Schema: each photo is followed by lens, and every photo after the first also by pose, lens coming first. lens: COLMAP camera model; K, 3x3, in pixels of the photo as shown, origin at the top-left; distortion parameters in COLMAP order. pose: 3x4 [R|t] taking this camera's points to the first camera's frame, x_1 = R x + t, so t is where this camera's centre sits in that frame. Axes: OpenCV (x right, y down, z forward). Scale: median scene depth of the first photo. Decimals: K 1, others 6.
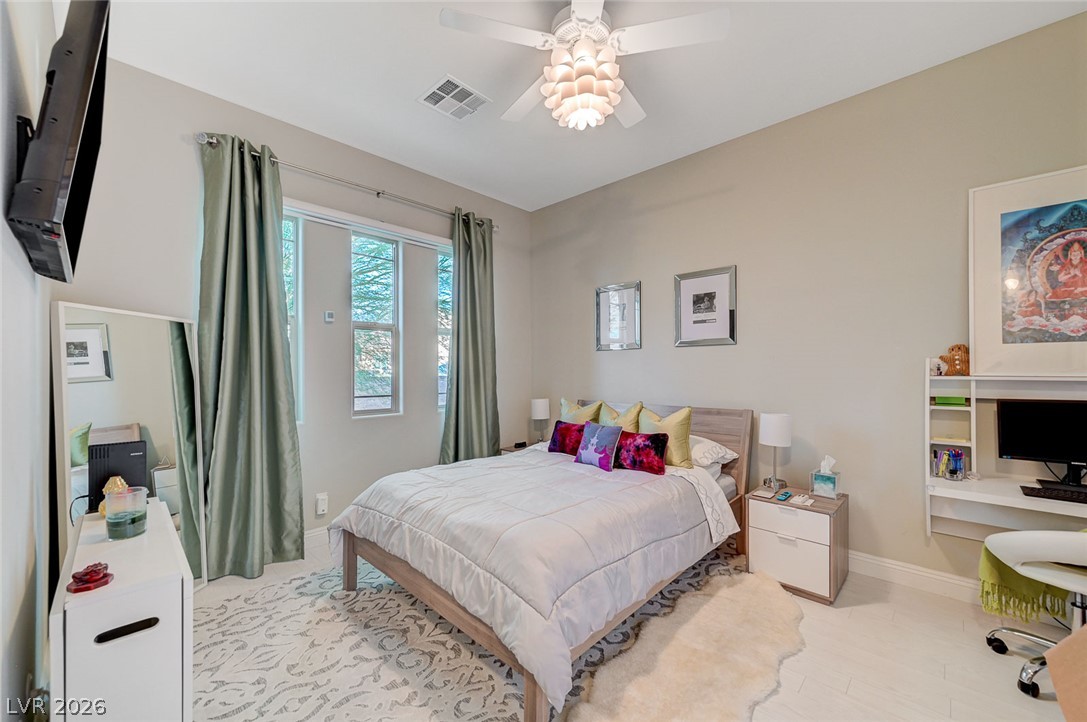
lens RADIAL K [[441.1, 0, 544.0], [0, 441.1, 365.4], [0, 0, 1]] dist [-0.000214, -0.000009]
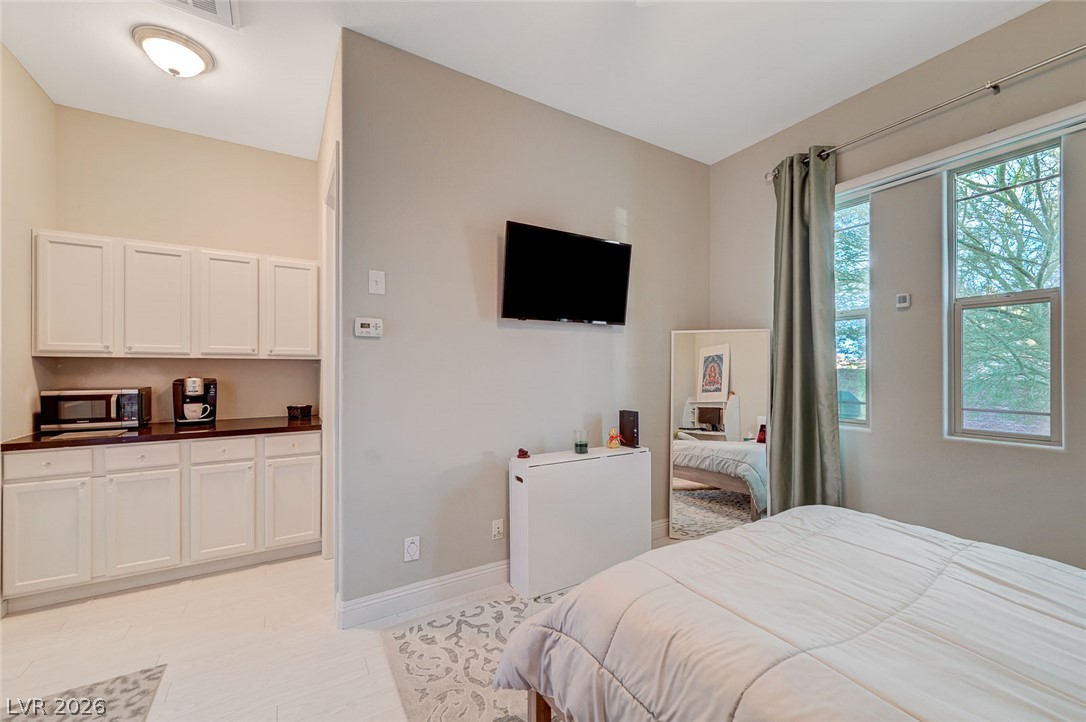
lens RADIAL K [[427.8, 0, 542.1], [0, 427.8, 369.0], [0, 0, 1]] dist [-0.000443, 0.000115]
pose [[-0.259105, 0.000289, -0.965849, 0.506114], [0.006077, 0.999981, -0.001331, 0.008892], [0.965830, -0.006214, -0.259102, 0.715406]]
